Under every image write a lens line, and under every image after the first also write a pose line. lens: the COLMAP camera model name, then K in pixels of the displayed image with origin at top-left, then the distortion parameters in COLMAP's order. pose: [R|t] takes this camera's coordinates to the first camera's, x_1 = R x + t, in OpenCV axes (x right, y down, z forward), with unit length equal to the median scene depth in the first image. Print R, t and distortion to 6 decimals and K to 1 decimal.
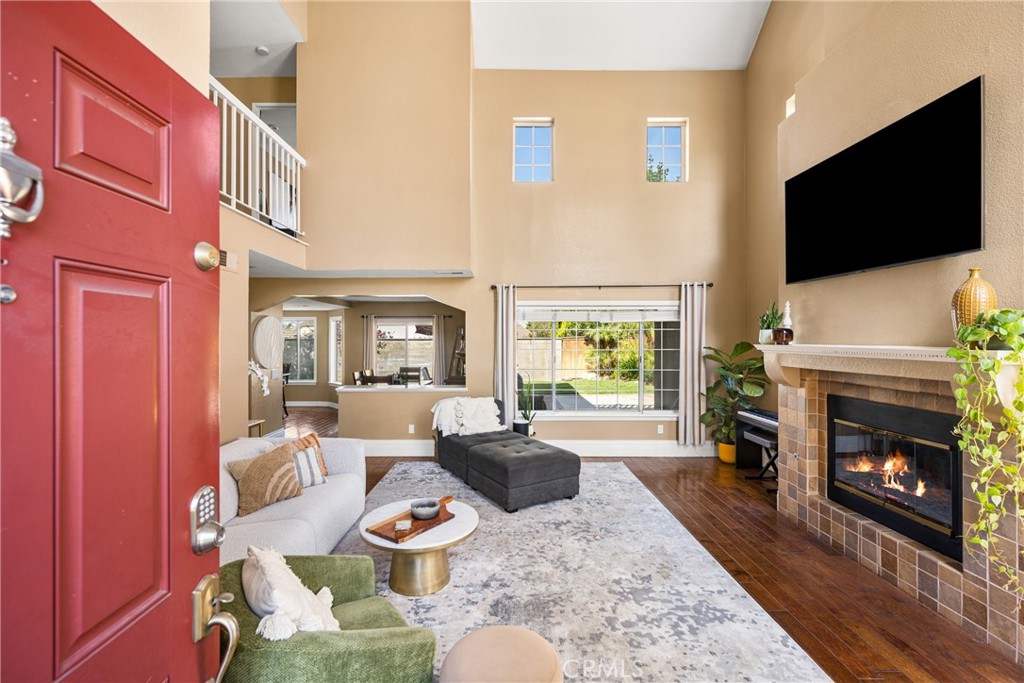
lens RADIAL K [[419.5, 0, 502.6], [0, 419.5, 340.9], [0, 0, 1]] dist [0.003643, 0.000537]
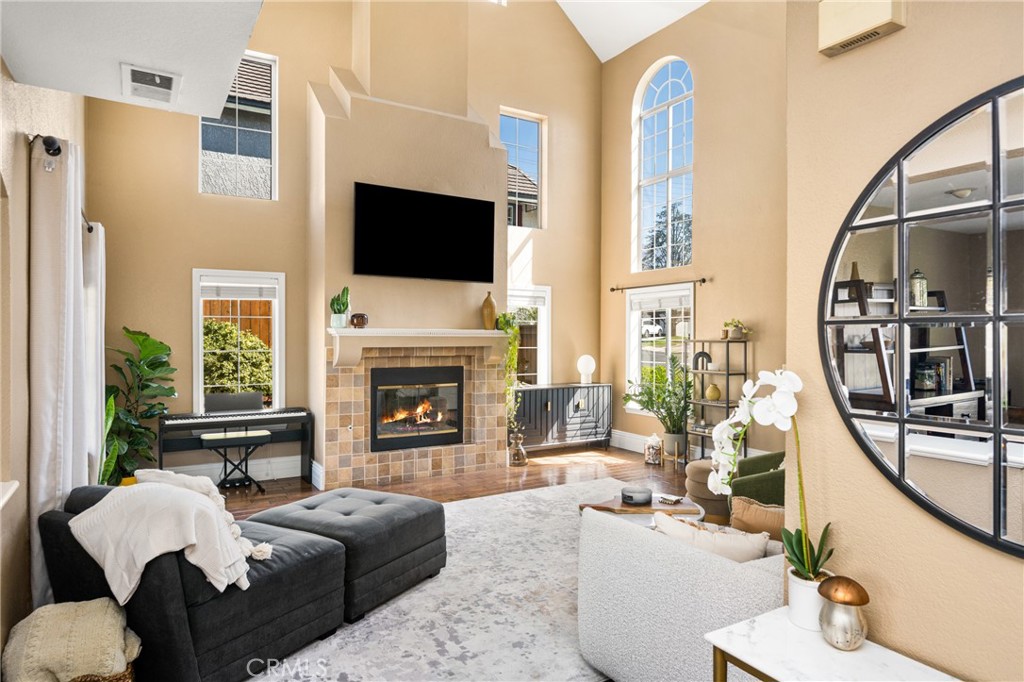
lens RADIAL K [[586.5, 0, 511.4], [0, 586.5, 338.8], [0, 0, 1]] dist [-0.001151, -0.001160]
pose [[-0.484535, 0.000840, 0.874771, -1.117671], [0.004169, 0.999990, 0.001349, 0.047114], [-0.874762, 0.004301, -0.484534, 1.757914]]
